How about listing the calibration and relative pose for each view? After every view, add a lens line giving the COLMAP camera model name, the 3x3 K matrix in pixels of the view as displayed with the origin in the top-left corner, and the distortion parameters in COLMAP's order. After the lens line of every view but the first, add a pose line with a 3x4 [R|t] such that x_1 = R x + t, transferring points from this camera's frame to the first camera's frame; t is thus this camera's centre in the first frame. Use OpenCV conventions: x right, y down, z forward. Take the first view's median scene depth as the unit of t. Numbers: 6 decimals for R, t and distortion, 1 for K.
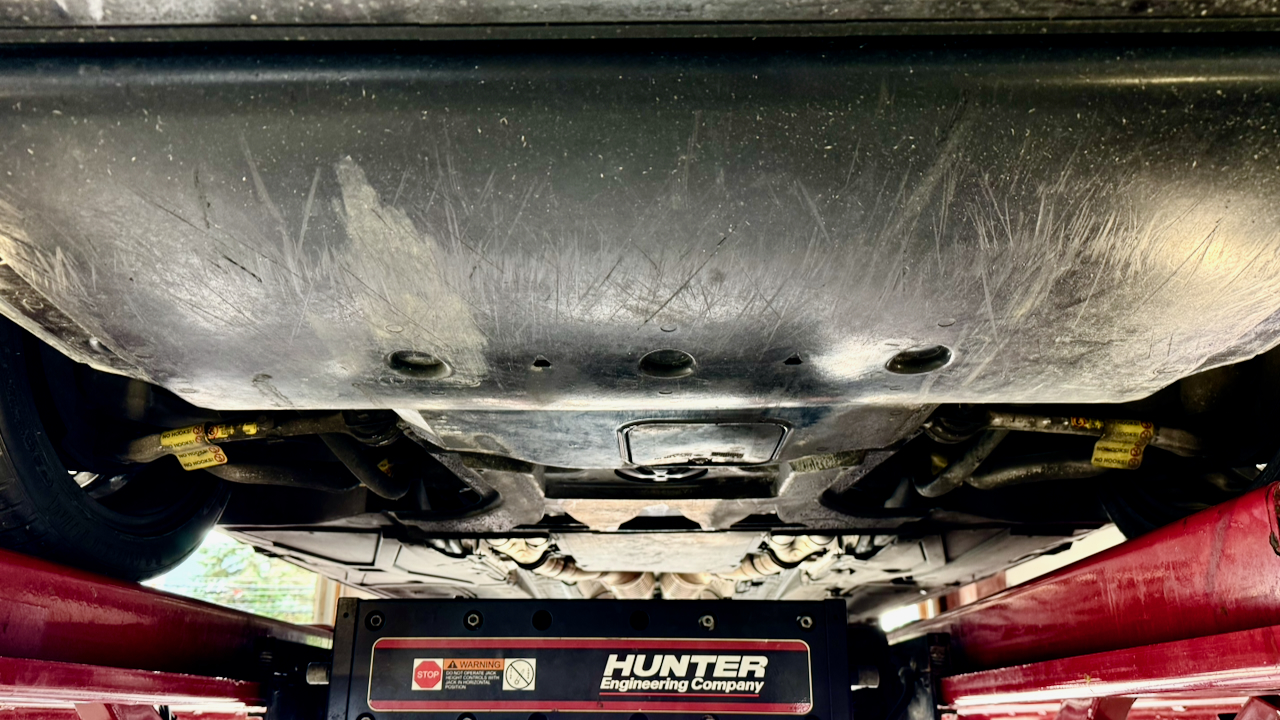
lens RADIAL K [[953.1, 0, 623.1], [0, 953.1, 412.8], [0, 0, 1]] dist [0.036636, -0.007561]
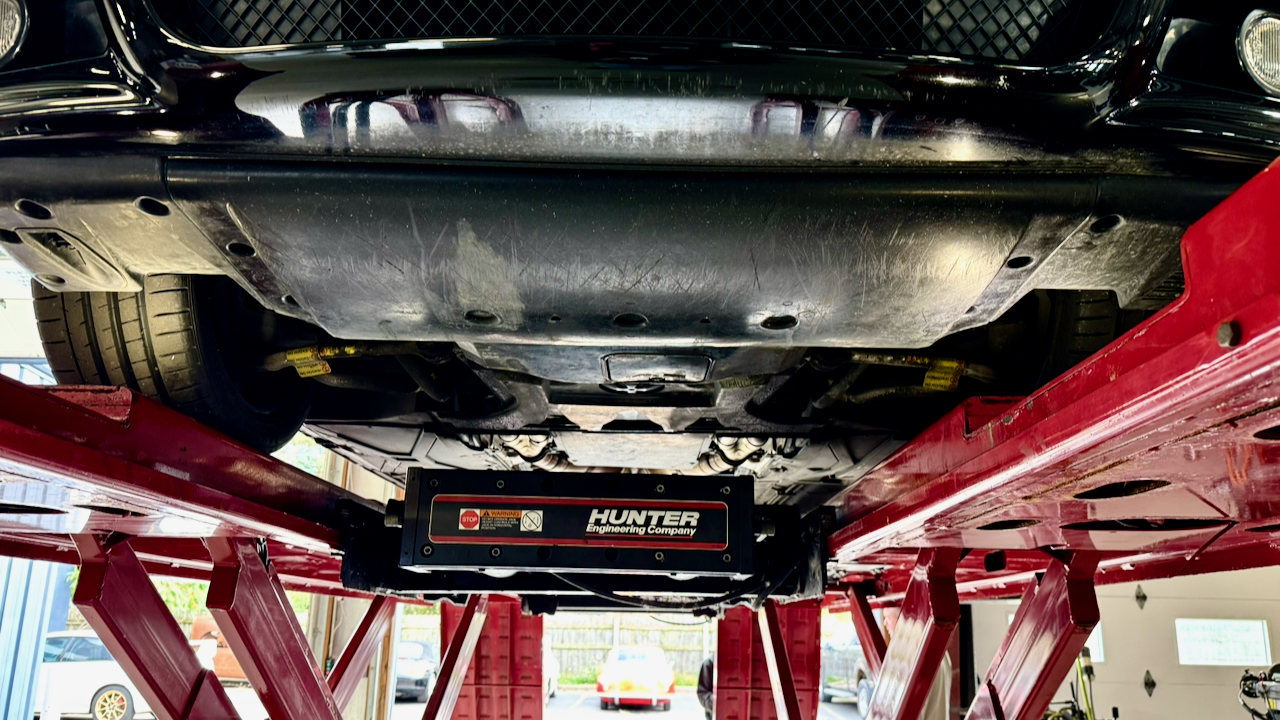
lens RADIAL K [[953.1, 0, 623.1], [0, 953.1, 412.8], [0, 0, 1]] dist [0.036636, -0.007561]
pose [[0.999658, 0.022578, 0.013229, 0.009633], [-0.023627, 0.996064, 0.085429, -0.021742], [-0.011248, -0.085713, 0.996256, -0.451195]]
